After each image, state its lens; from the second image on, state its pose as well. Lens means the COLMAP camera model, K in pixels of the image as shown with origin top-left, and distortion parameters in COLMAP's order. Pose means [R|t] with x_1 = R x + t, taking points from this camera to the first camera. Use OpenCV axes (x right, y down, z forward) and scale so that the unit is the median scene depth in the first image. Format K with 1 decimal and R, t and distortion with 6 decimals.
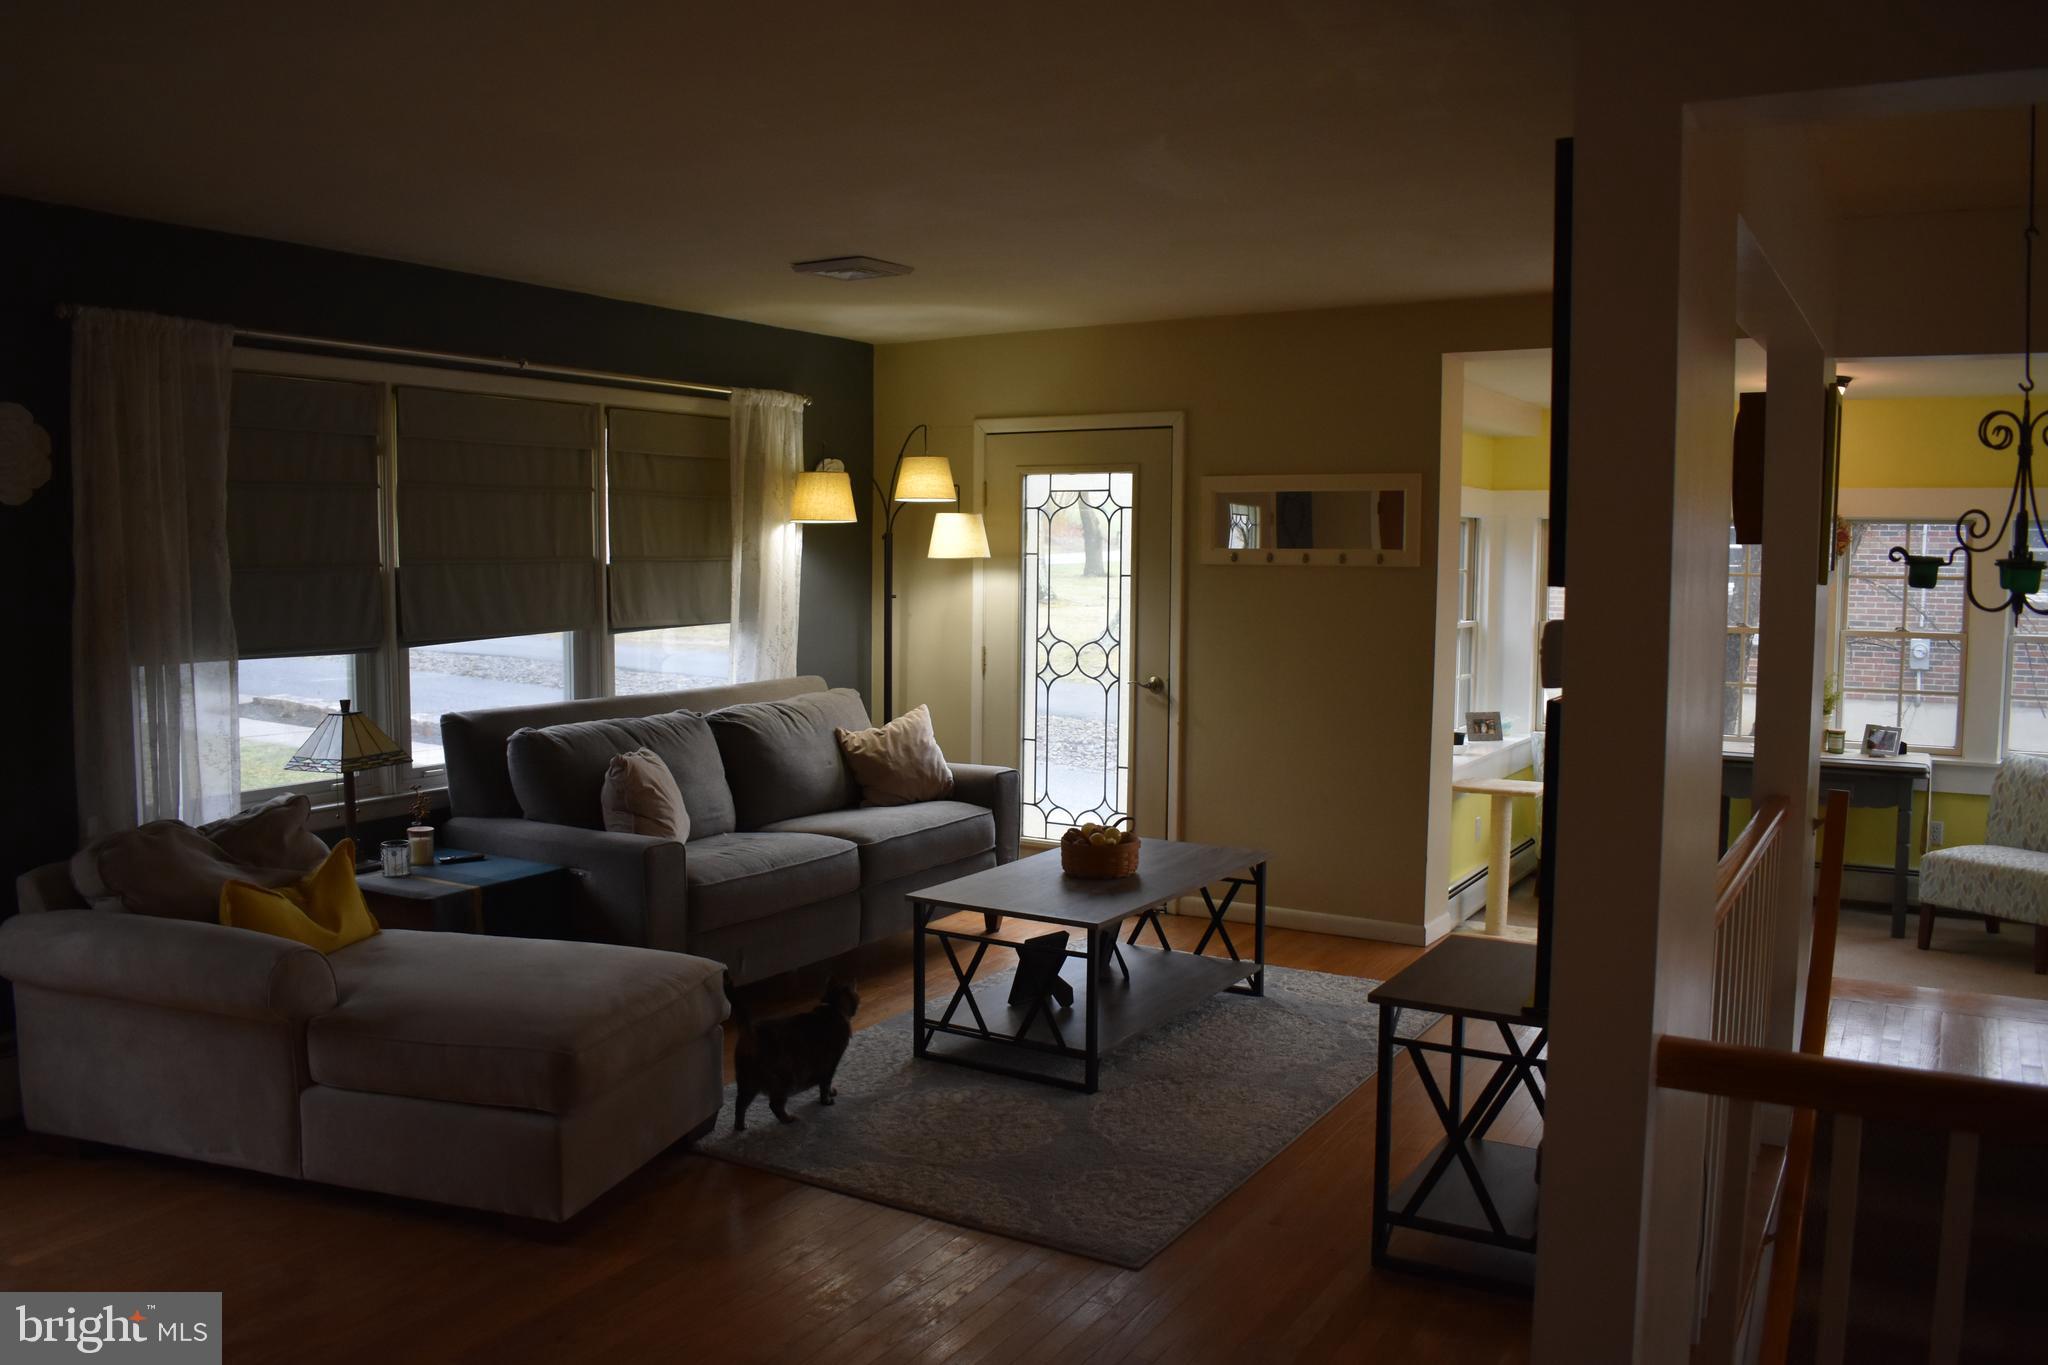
lens RADIAL K [[1624.0, 0, 1021.2], [0, 1624.0, 686.4], [0, 0, 1]] dist [-0.091378, 0.004331]
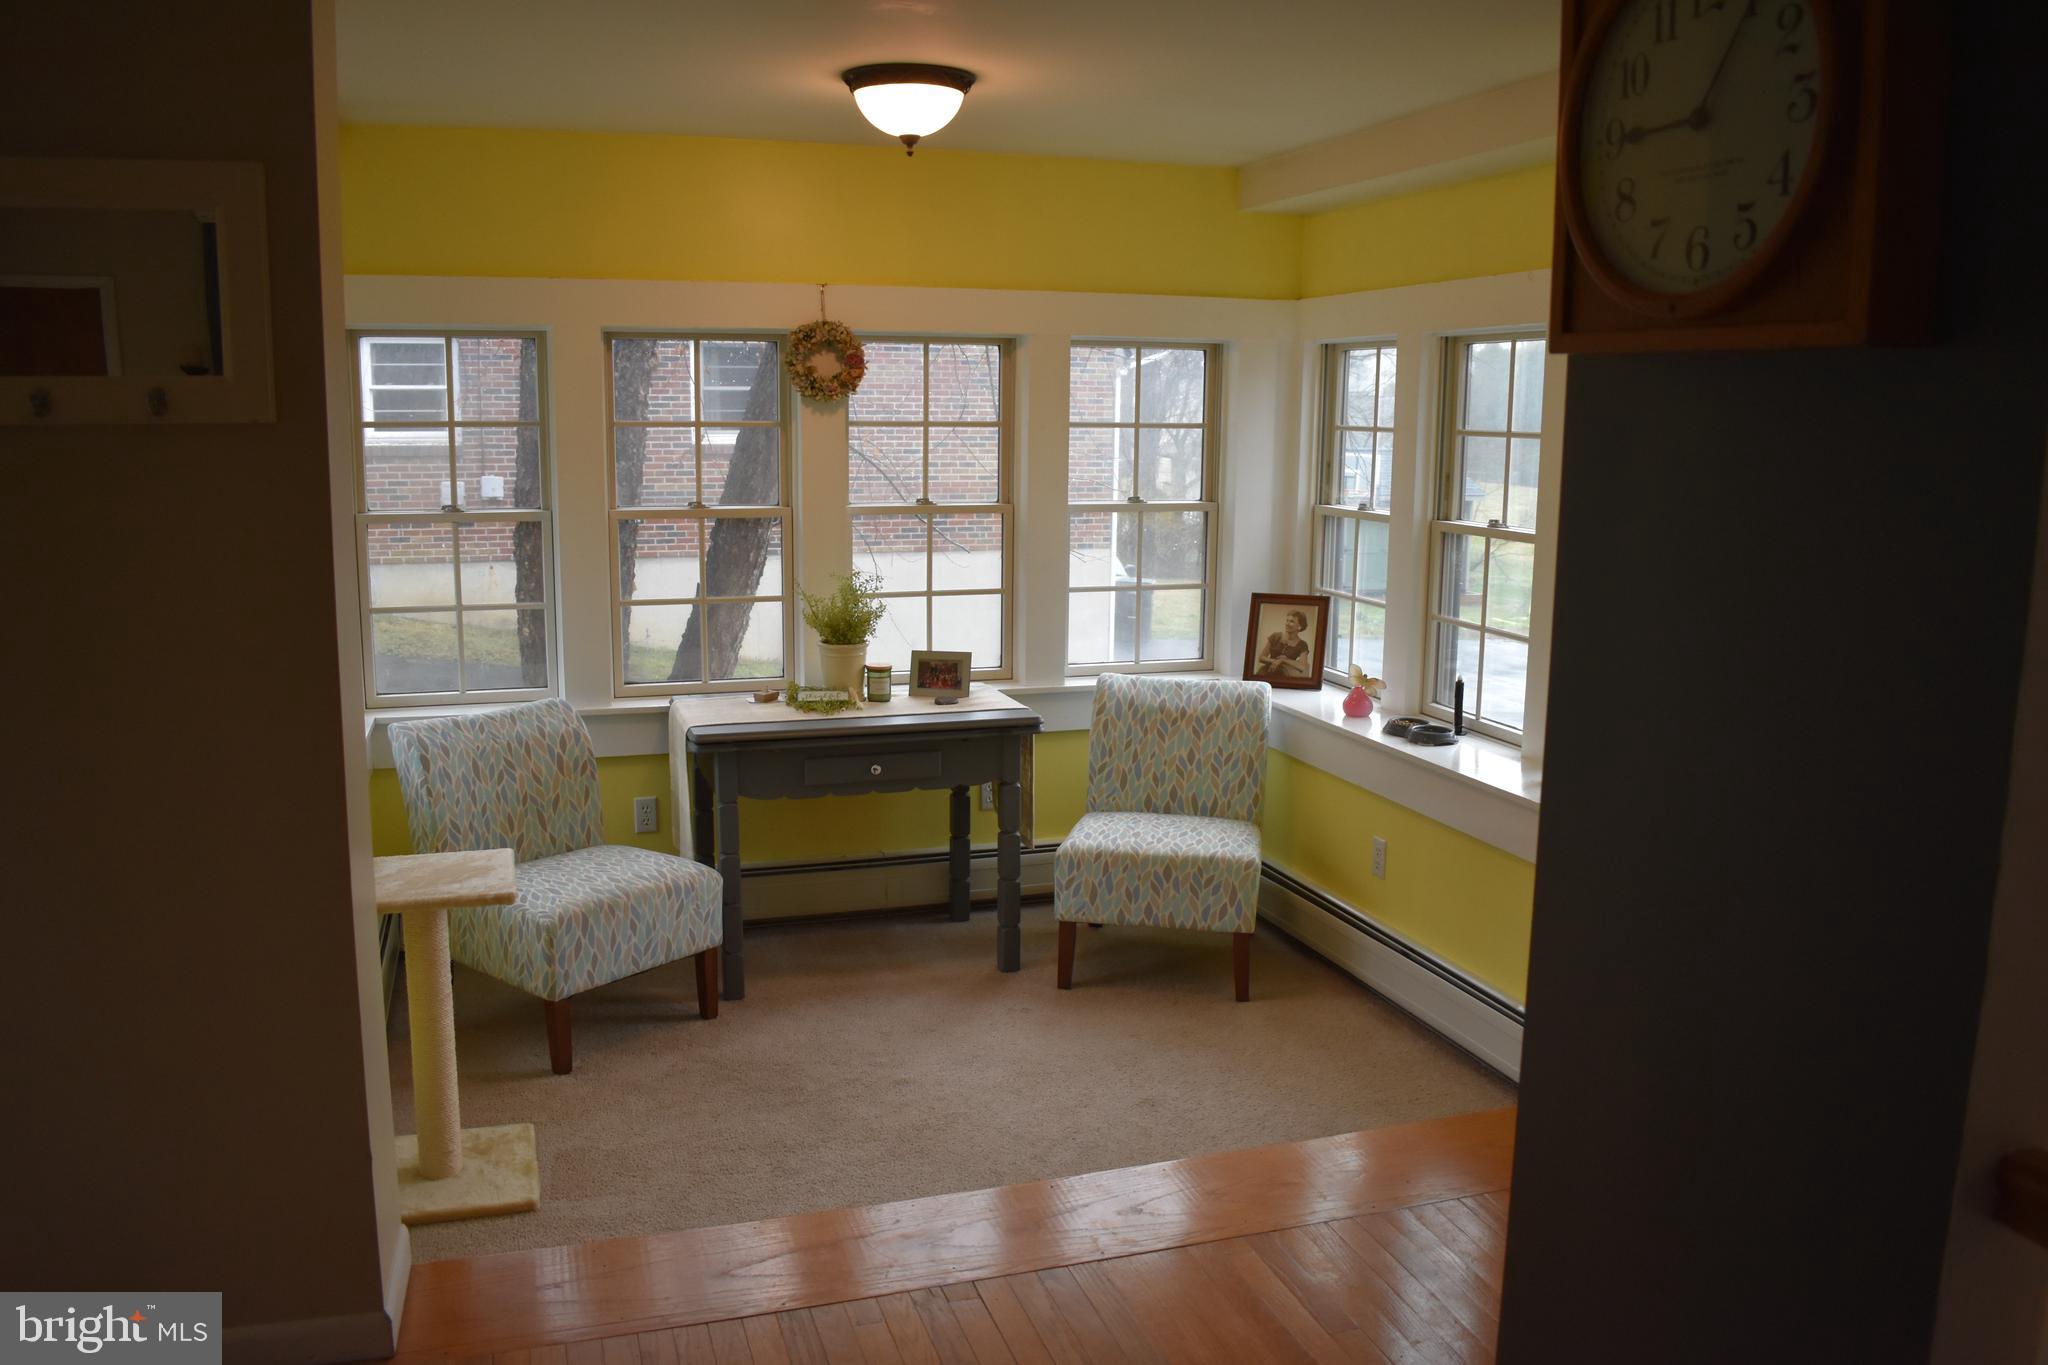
lens RADIAL K [[1624.0, 0, 1017.6], [0, 1624.0, 689.1], [0, 0, 1]] dist [-0.091378, 0.004331]
pose [[0.659070, -0.127797, 0.741144, 0.067164], [0.053067, 0.990903, 0.123674, -0.044796], [-0.750207, -0.042179, 0.659856, 0.567486]]
